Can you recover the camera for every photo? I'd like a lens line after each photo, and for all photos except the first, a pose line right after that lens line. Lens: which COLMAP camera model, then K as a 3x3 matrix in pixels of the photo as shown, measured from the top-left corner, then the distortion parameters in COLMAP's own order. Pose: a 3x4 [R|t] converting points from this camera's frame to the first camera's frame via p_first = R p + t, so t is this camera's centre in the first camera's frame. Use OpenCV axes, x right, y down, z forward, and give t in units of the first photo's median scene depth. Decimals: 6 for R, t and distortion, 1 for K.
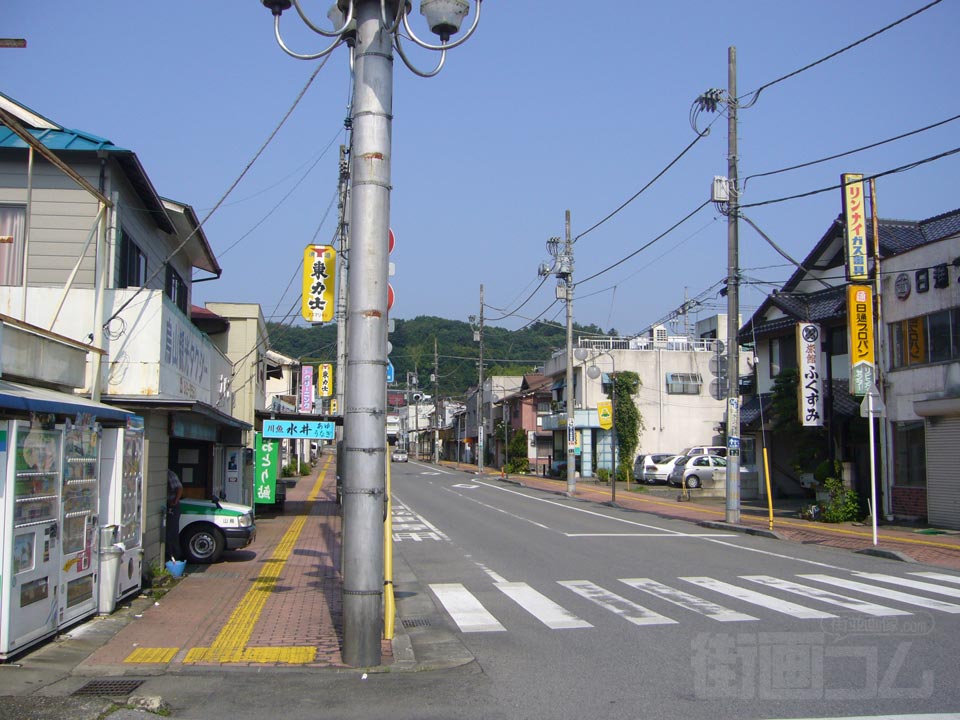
lens RADIAL K [[1047.0, 0, 480.0], [0, 1047.0, 360.0], [0, 0, 1]] dist [-0.045483, 0.013410]
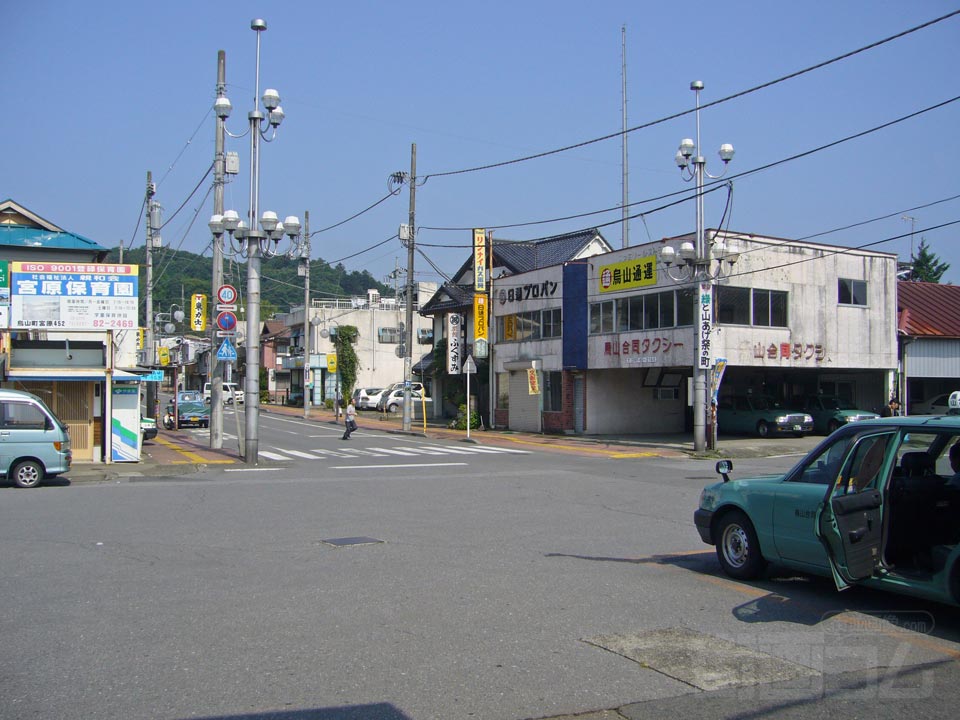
lens RADIAL K [[1067.1, 0, 480.0], [0, 1067.1, 360.0], [0, 0, 1]] dist [-0.037228, -0.019192]
pose [[0.966907, 0.007452, 0.255020, -0.043375], [-0.024608, 0.997637, 0.064152, -0.036856], [-0.253939, -0.068304, 0.964805, -0.351214]]
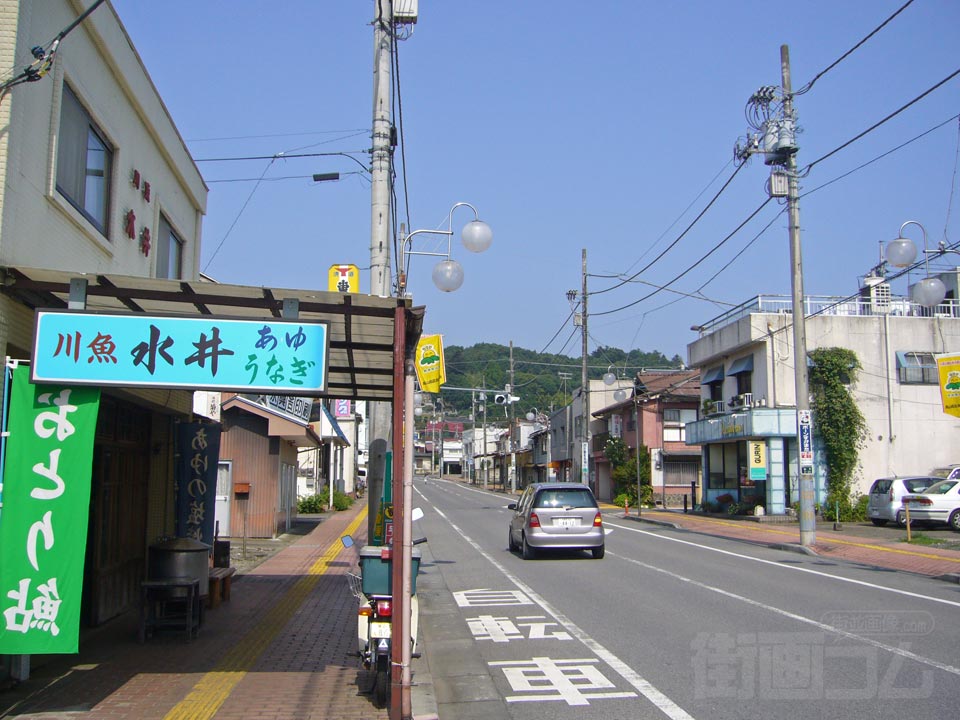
lens RADIAL K [[1003.5, 0, 480.0], [0, 1003.5, 360.0], [0, 0, 1]] dist [-0.051573, -0.010459]
pose [[0.998603, -0.005641, -0.052536, -0.045366], [0.003827, 0.999395, -0.034568, 0.038687], [0.052699, 0.034319, 0.998021, 0.385816]]
